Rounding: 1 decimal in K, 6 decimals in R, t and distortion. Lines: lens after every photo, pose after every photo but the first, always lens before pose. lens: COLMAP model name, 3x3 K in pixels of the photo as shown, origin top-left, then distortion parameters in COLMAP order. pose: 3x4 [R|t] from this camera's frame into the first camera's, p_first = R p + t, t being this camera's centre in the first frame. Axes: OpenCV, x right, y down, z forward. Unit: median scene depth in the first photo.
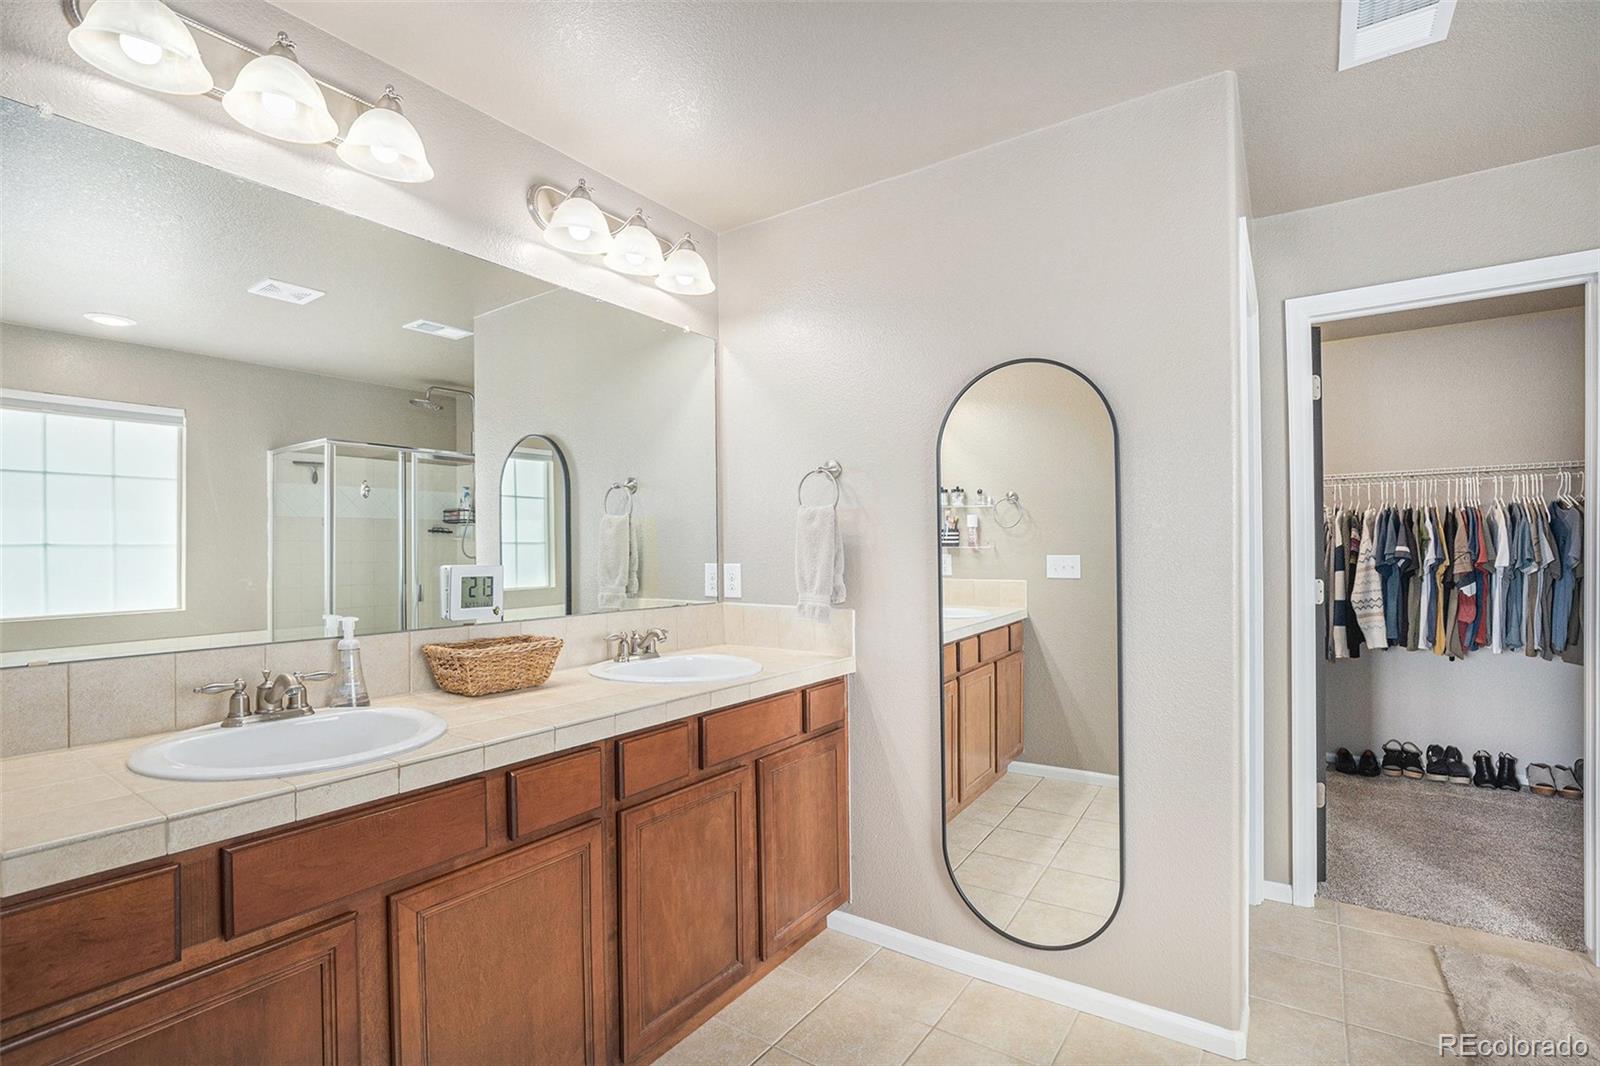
lens RADIAL K [[746.3, 0, 802.4], [0, 746.3, 547.8], [0, 0, 1]] dist [-0.012324, 0.000813]
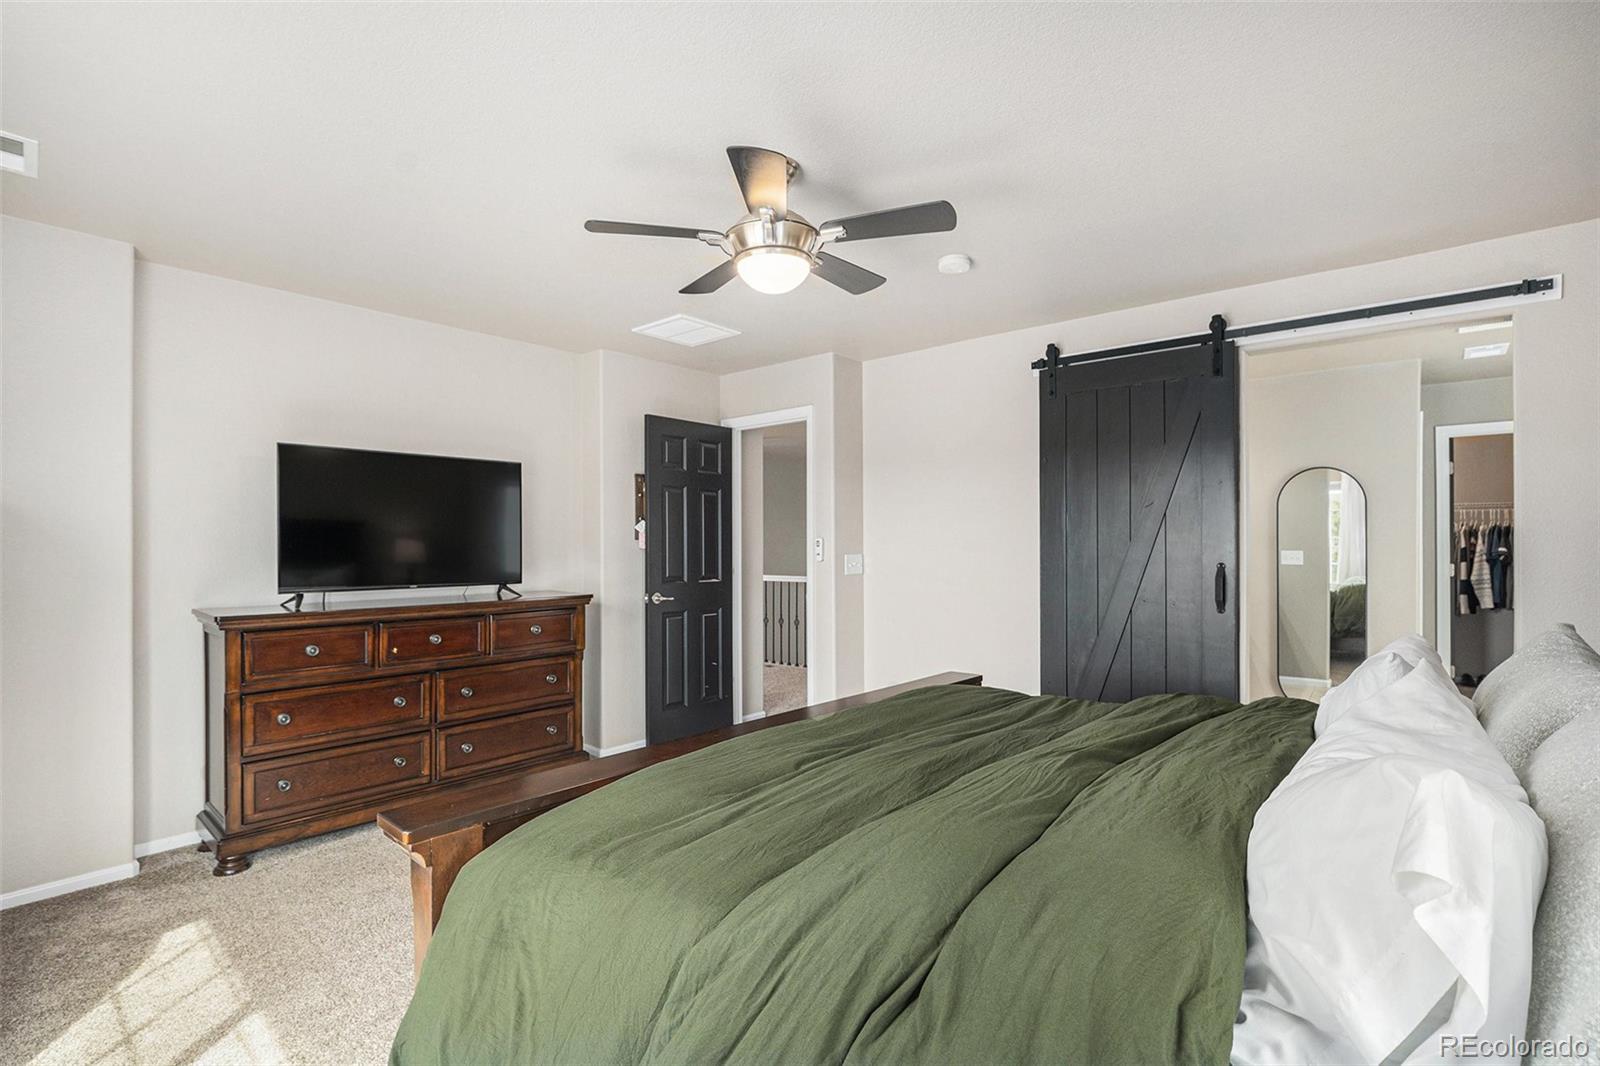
lens RADIAL K [[746.3, 0, 845.3], [0, 746.3, 539.9], [0, 0, 1]] dist [-0.012324, 0.000813]
pose [[0.997447, 0.008678, -0.070878, -0.558037], [-0.009336, 0.999916, -0.008952, 0.008964], [0.070795, 0.009590, 0.997445, -0.777166]]
